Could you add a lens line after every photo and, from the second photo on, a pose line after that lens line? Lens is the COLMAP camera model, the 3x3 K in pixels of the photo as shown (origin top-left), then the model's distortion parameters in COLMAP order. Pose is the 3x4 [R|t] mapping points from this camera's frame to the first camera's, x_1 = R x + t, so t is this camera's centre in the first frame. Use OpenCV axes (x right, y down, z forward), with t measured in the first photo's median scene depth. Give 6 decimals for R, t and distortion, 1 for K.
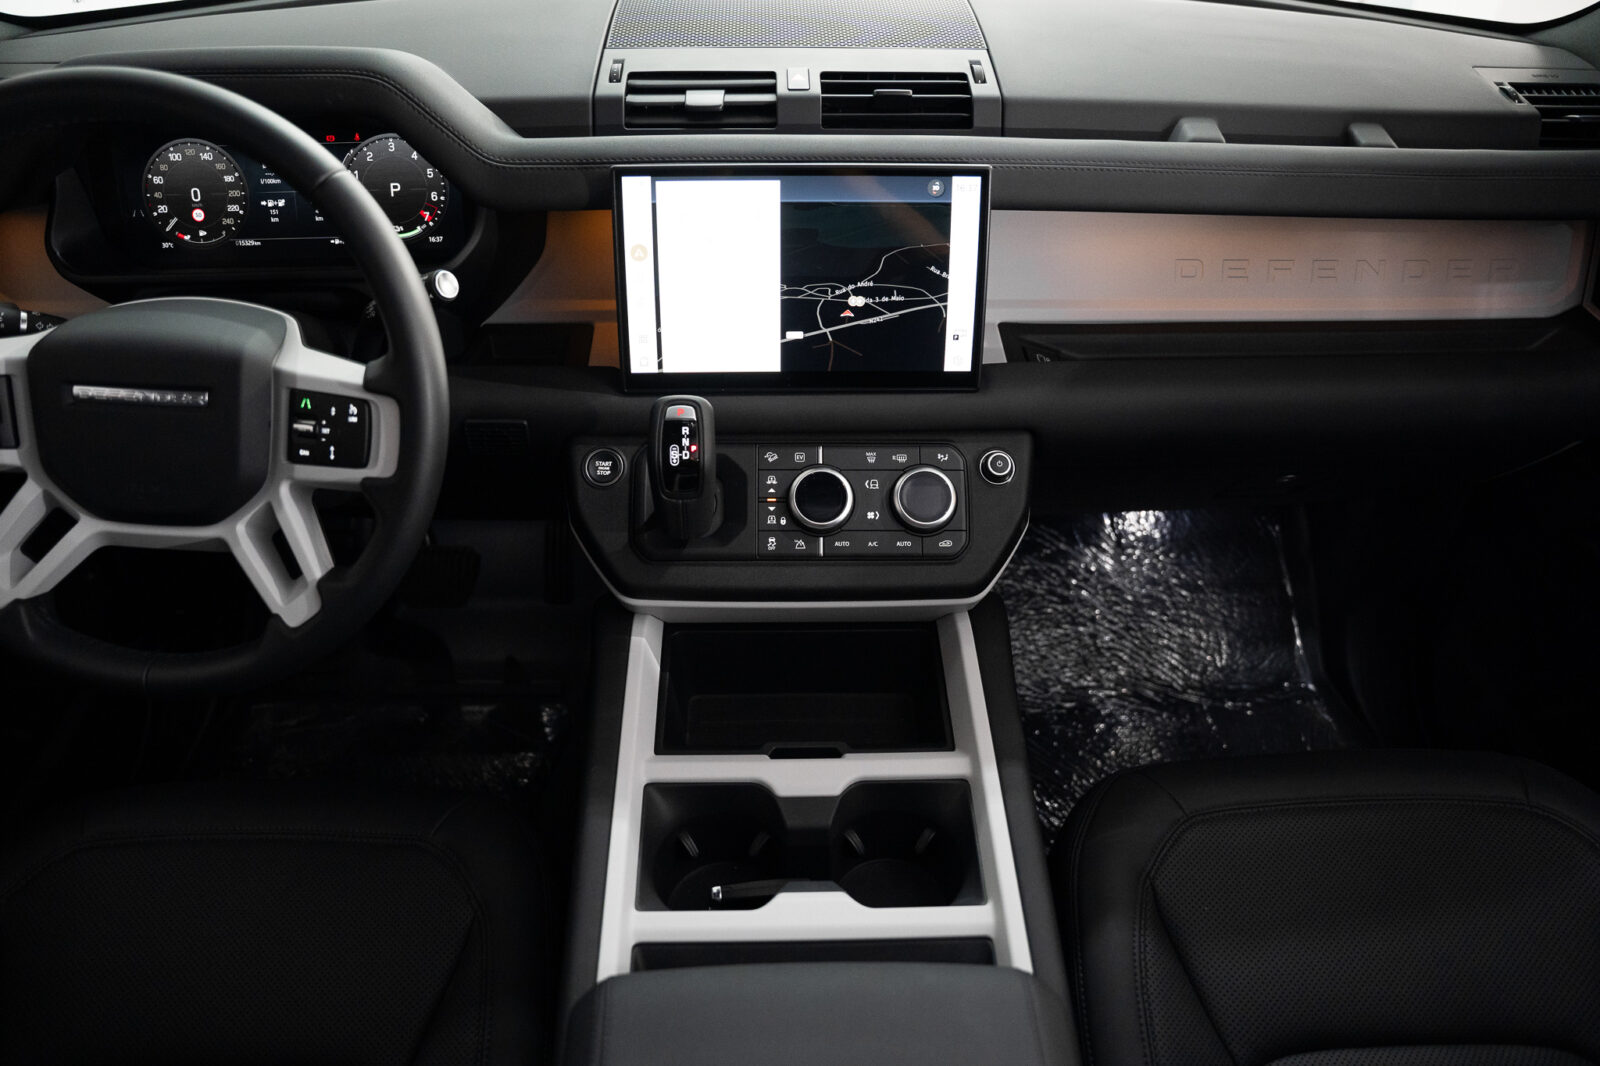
lens RADIAL K [[1116.2, 0, 800.0], [0, 1116.2, 533.0], [0, 0, 1]] dist [-0.168468, 0.126953]
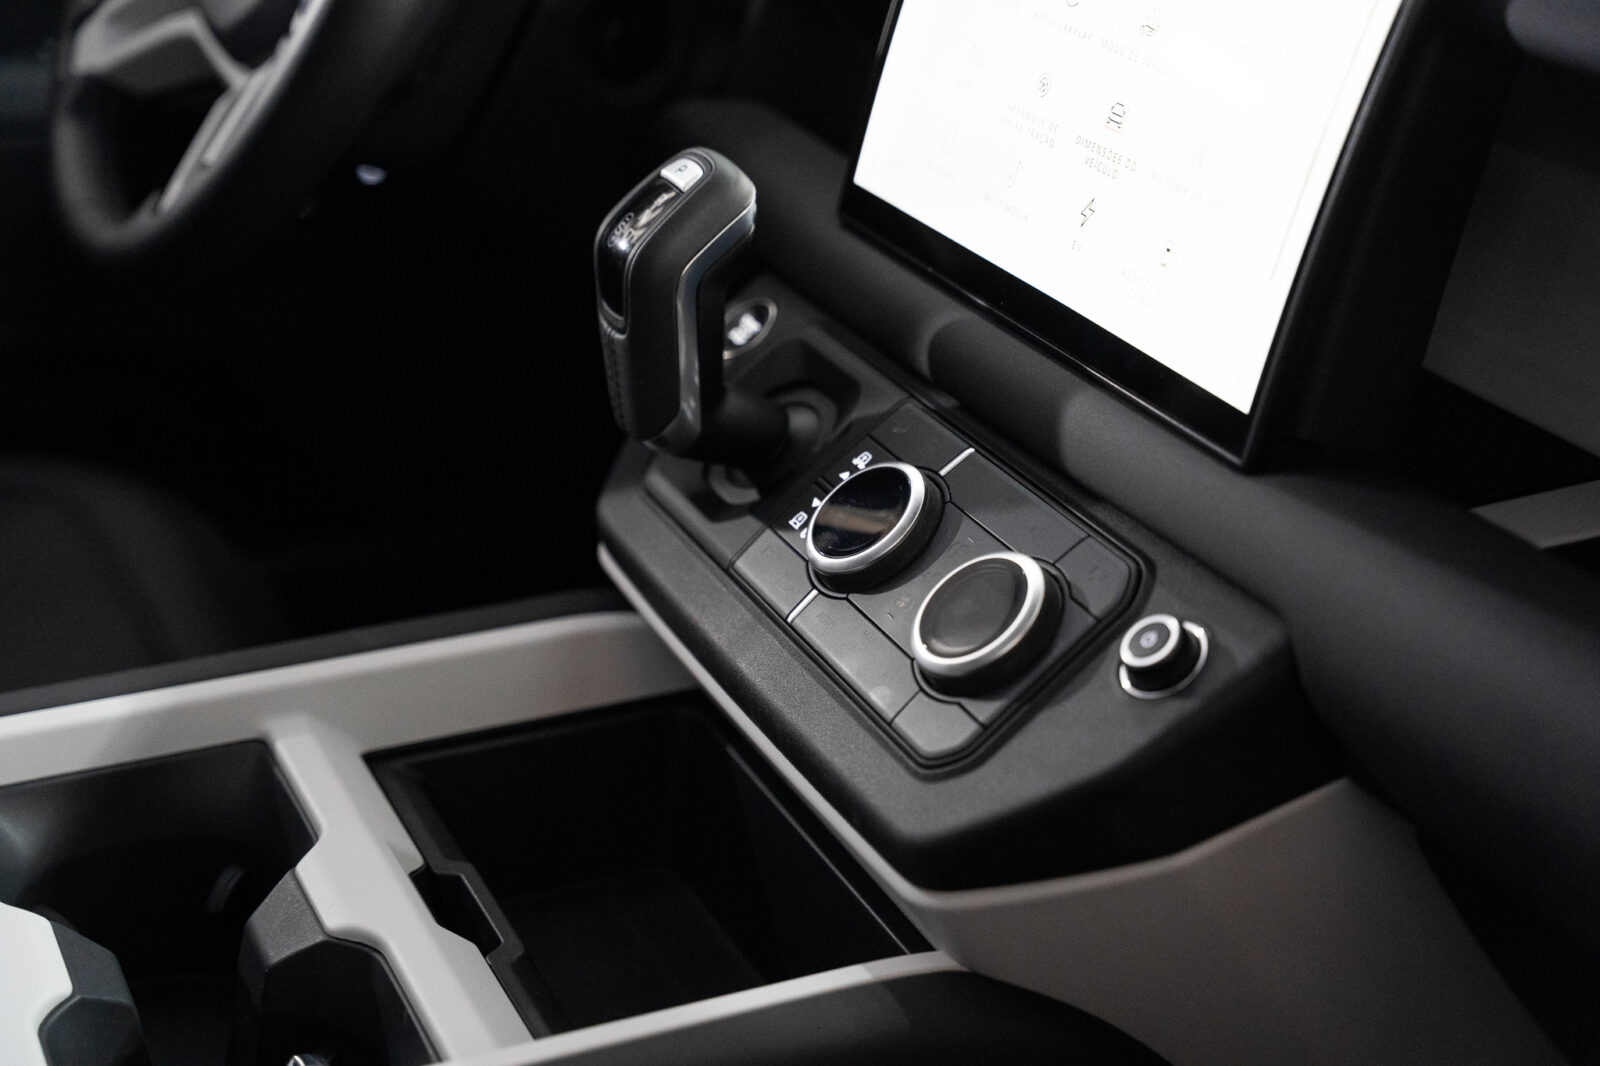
lens RADIAL K [[2466.7, 0, 800.0], [0, 2466.7, 533.0], [0, 0, 1]] dist [0.131387, 0.028926]
pose [[0.398328, 0.374721, -0.837209, 0.831768], [-0.608080, 0.791225, 0.064827, -0.074379], [0.686712, 0.483267, 0.543028, 0.447372]]
